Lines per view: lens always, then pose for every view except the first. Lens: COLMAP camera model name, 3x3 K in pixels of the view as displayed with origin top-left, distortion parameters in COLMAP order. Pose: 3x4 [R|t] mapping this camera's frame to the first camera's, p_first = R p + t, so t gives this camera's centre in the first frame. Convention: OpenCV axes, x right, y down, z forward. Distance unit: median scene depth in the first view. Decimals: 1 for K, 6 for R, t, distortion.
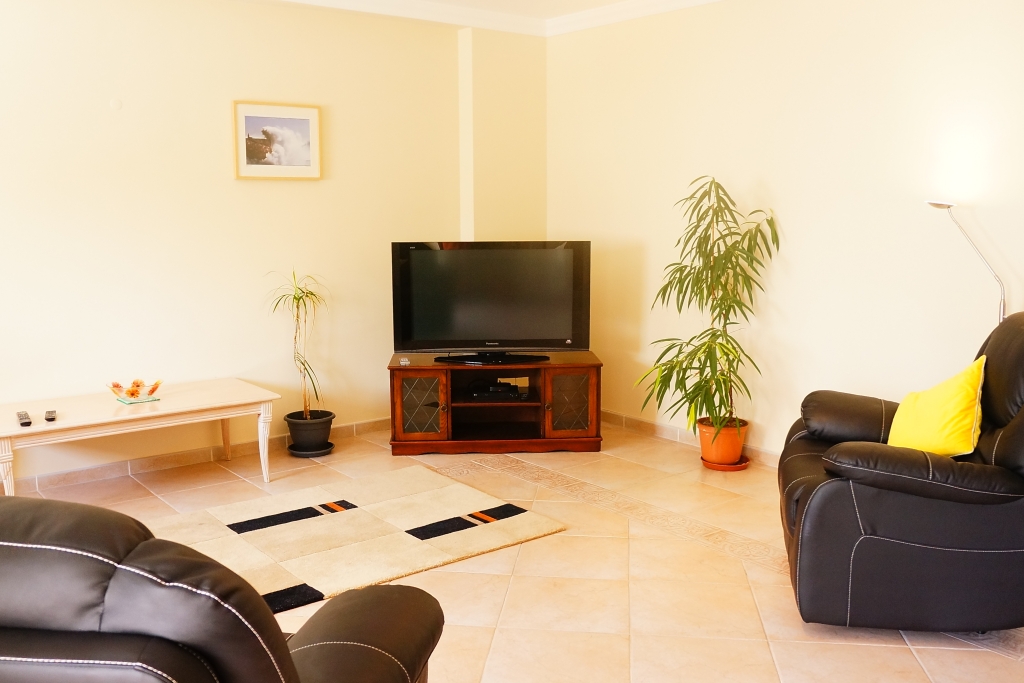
lens RADIAL K [[941.9, 0, 512.0], [0, 941.9, 341.5], [0, 0, 1]] dist [-0.033308, 0.023594]
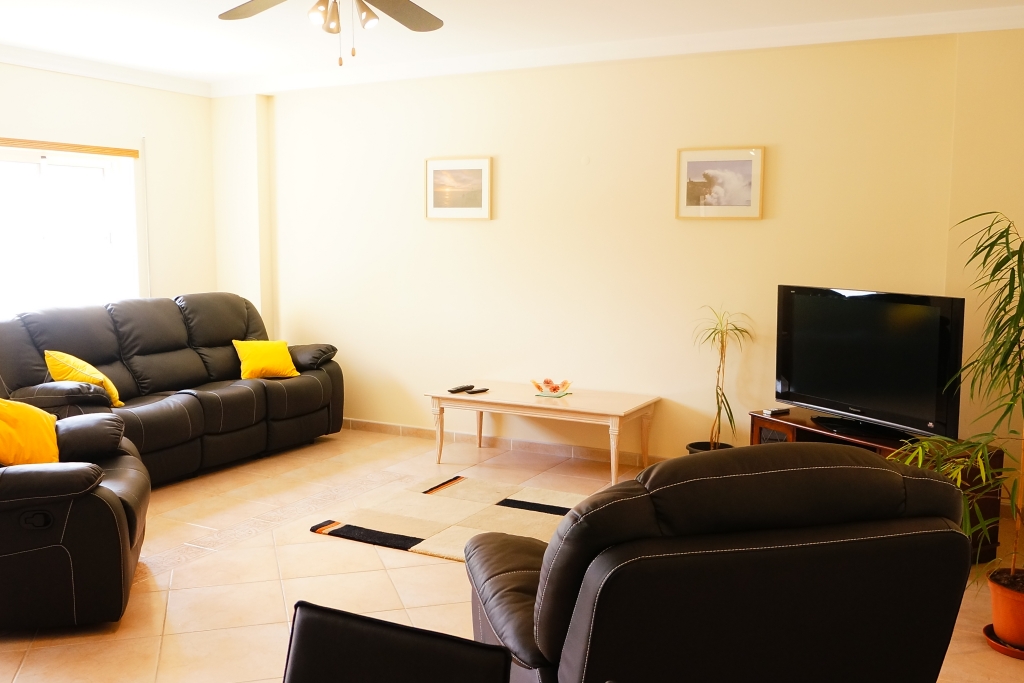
lens RADIAL K [[941.9, 0, 512.0], [0, 941.9, 341.5], [0, 0, 1]] dist [-0.033308, 0.023594]
pose [[0.406365, 0.108880, -0.907200, 0.633942], [-0.148833, 0.987502, 0.051850, -0.058157], [0.901508, 0.113951, 0.417491, 0.371778]]
